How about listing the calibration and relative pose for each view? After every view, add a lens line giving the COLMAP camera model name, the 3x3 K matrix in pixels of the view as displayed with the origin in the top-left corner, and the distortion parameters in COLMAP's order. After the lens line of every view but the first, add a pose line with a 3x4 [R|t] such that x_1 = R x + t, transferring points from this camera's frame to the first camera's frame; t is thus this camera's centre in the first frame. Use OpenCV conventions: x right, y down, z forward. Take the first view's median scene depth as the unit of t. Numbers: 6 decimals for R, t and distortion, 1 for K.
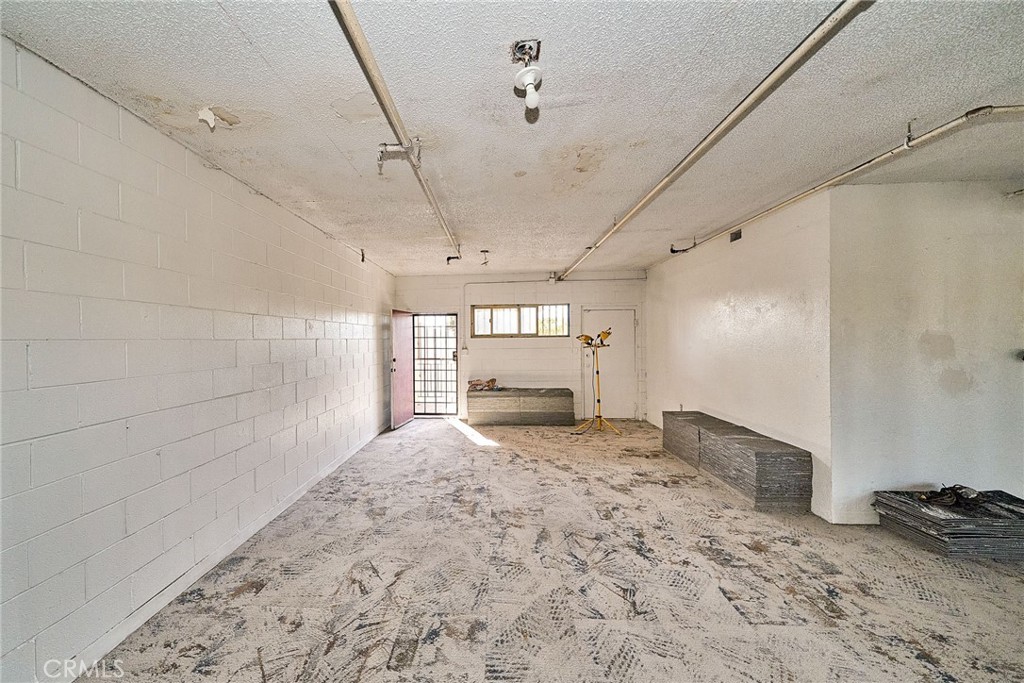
lens RADIAL K [[350.9, 0, 510.8], [0, 350.9, 339.7], [0, 0, 1]] dist [-0.000819, -0.000317]
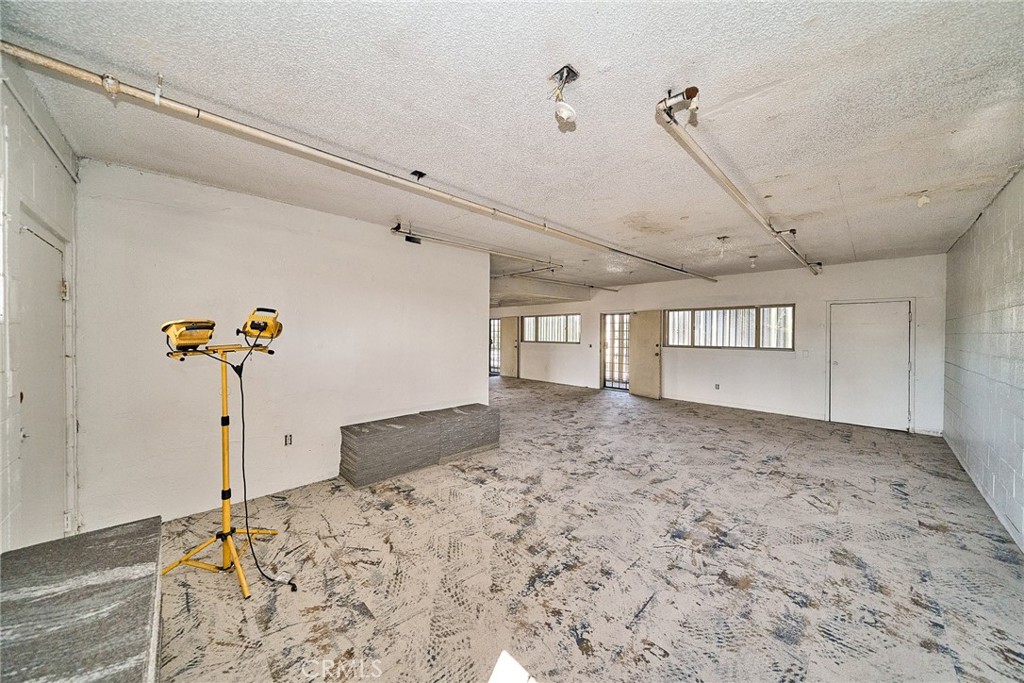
lens RADIAL K [[350.9, 0, 510.8], [0, 350.9, 339.7], [0, 0, 1]] dist [-0.000819, -0.000317]
pose [[-0.661090, -0.009534, 0.750246, -0.449724], [0.002145, 0.999891, 0.014596, 0.012988], [-0.750303, 0.011258, -0.660998, 1.965704]]
